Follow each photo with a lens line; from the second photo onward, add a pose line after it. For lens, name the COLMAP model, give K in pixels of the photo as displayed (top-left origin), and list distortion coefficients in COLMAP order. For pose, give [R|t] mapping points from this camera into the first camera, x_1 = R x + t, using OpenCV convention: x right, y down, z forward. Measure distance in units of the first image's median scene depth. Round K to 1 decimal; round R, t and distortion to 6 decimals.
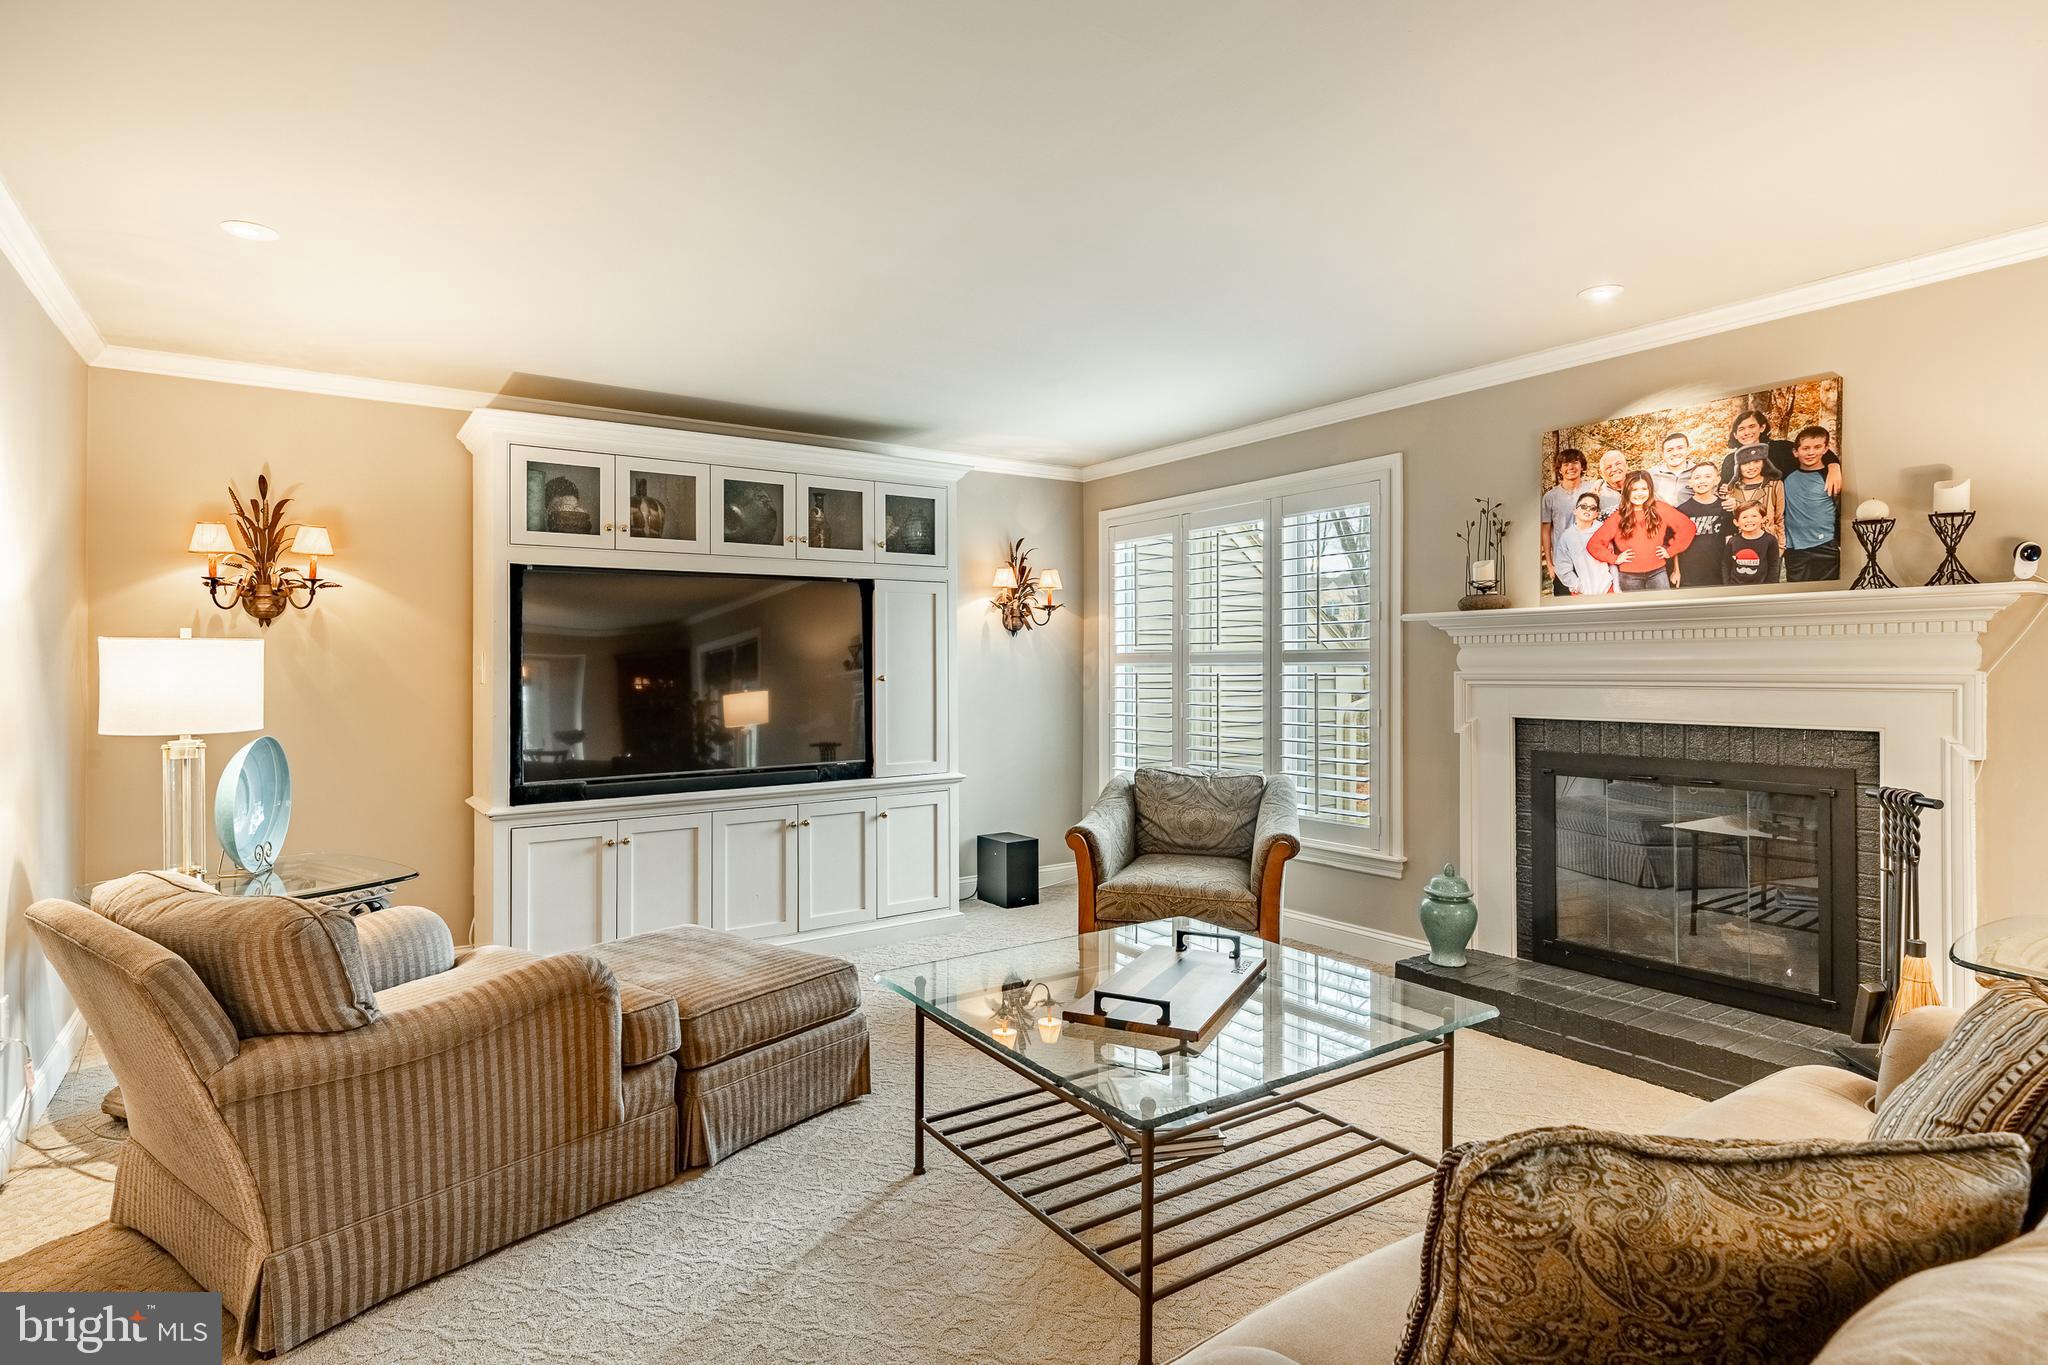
lens RADIAL K [[1060.6, 0, 1019.2], [0, 1060.6, 673.6], [0, 0, 1]] dist [-0.000751, 0.001913]
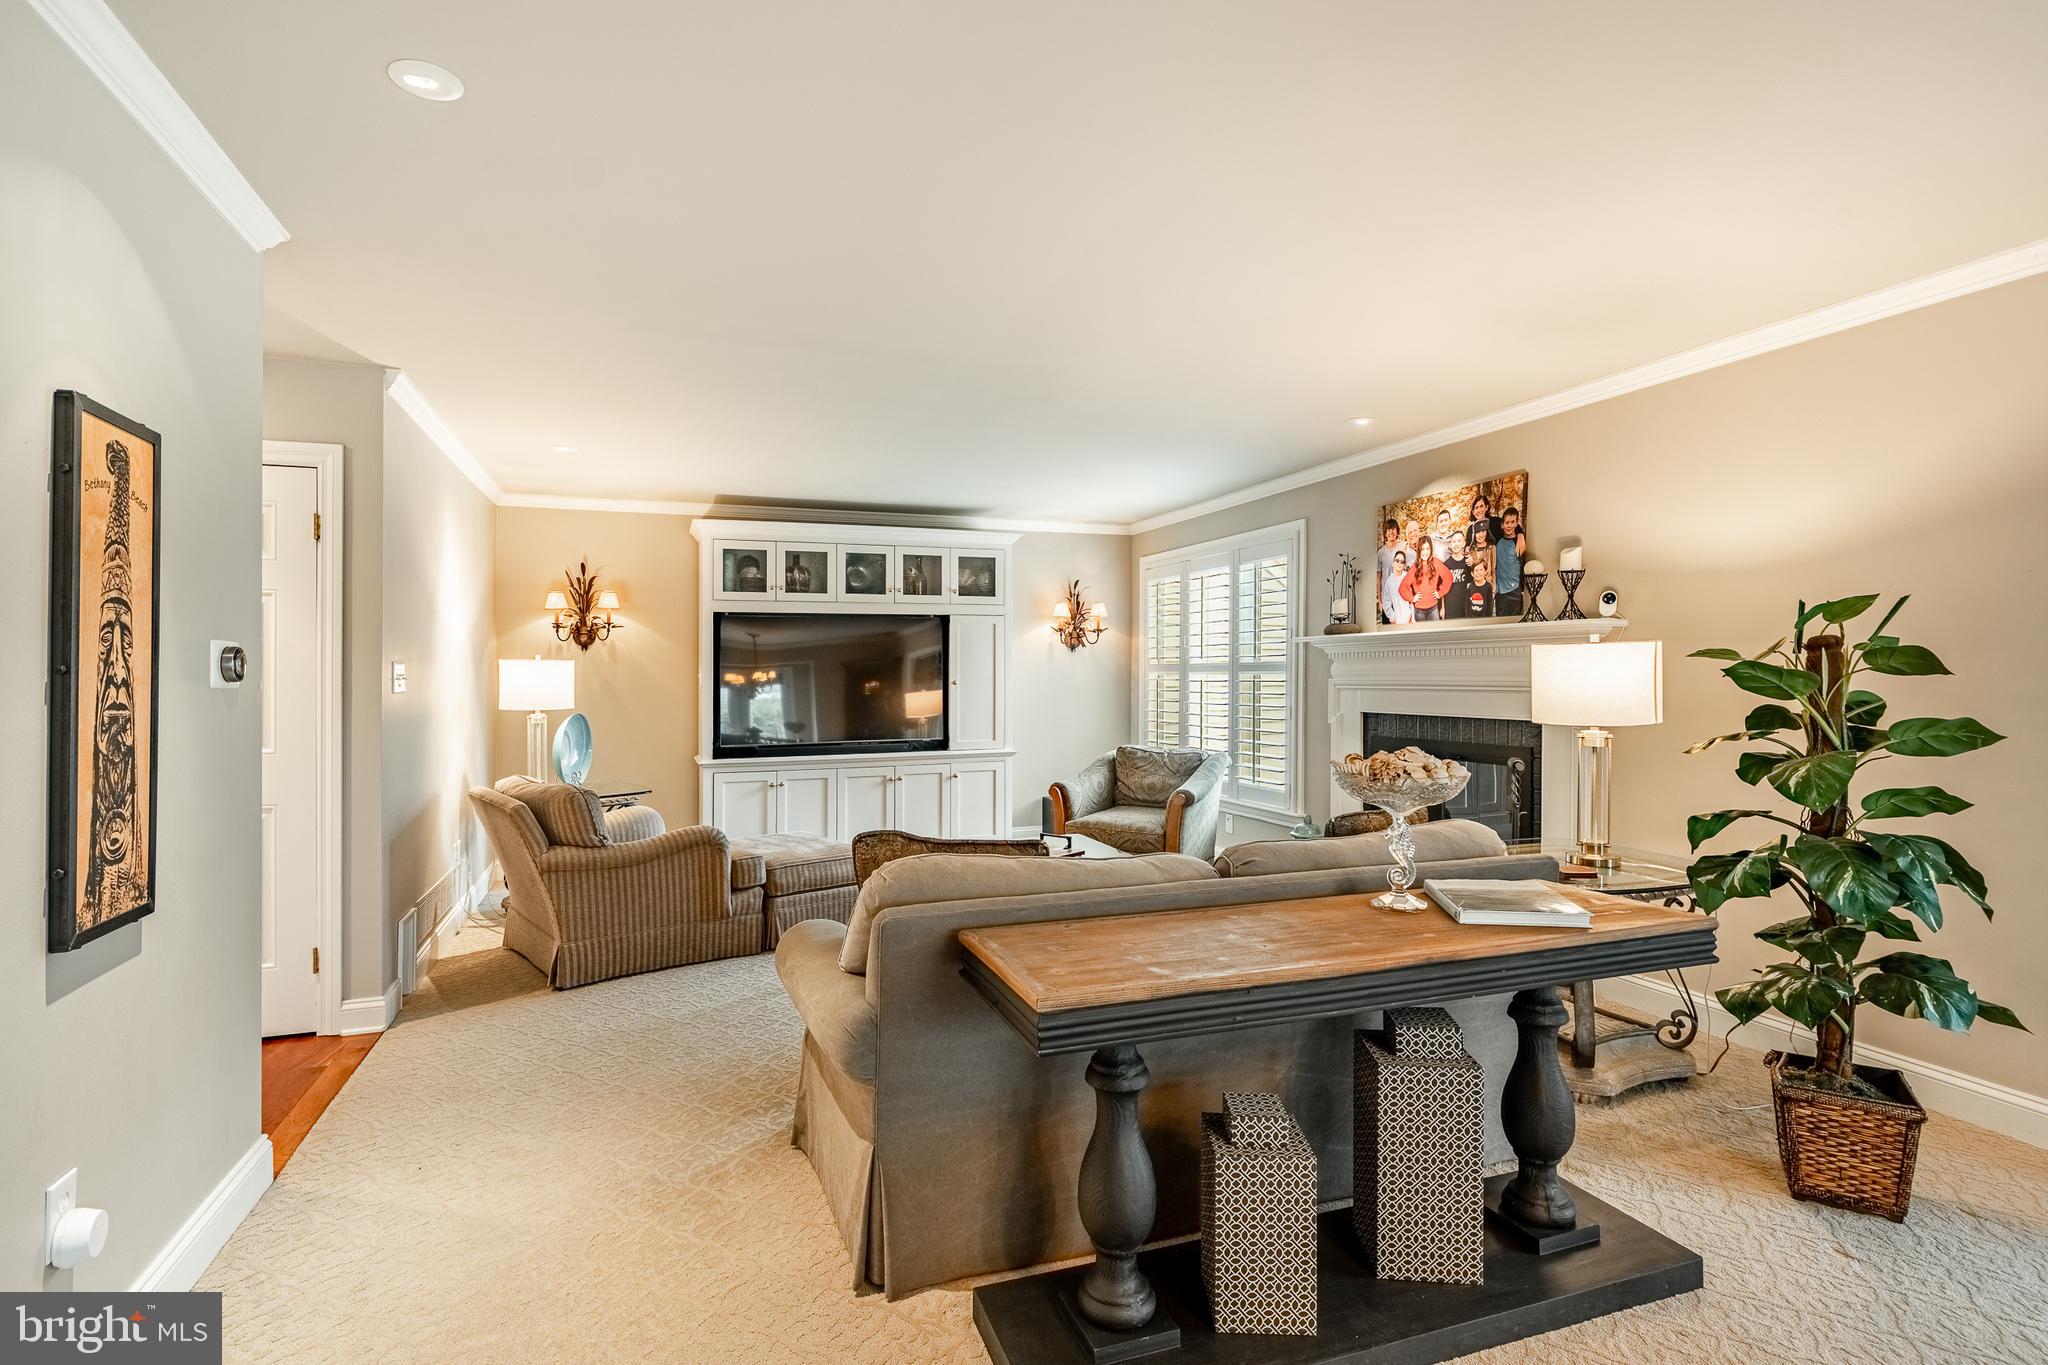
lens RADIAL K [[1025.5, 0, 1028.7], [0, 1025.5, 682.1], [0, 0, 1]] dist [0.004897, 0.000439]
pose [[0.968752, 0.002706, -0.248018, 0.386834], [-0.001969, 0.999993, 0.003221, -0.001066], [0.248025, -0.002632, 0.968750, -0.417782]]
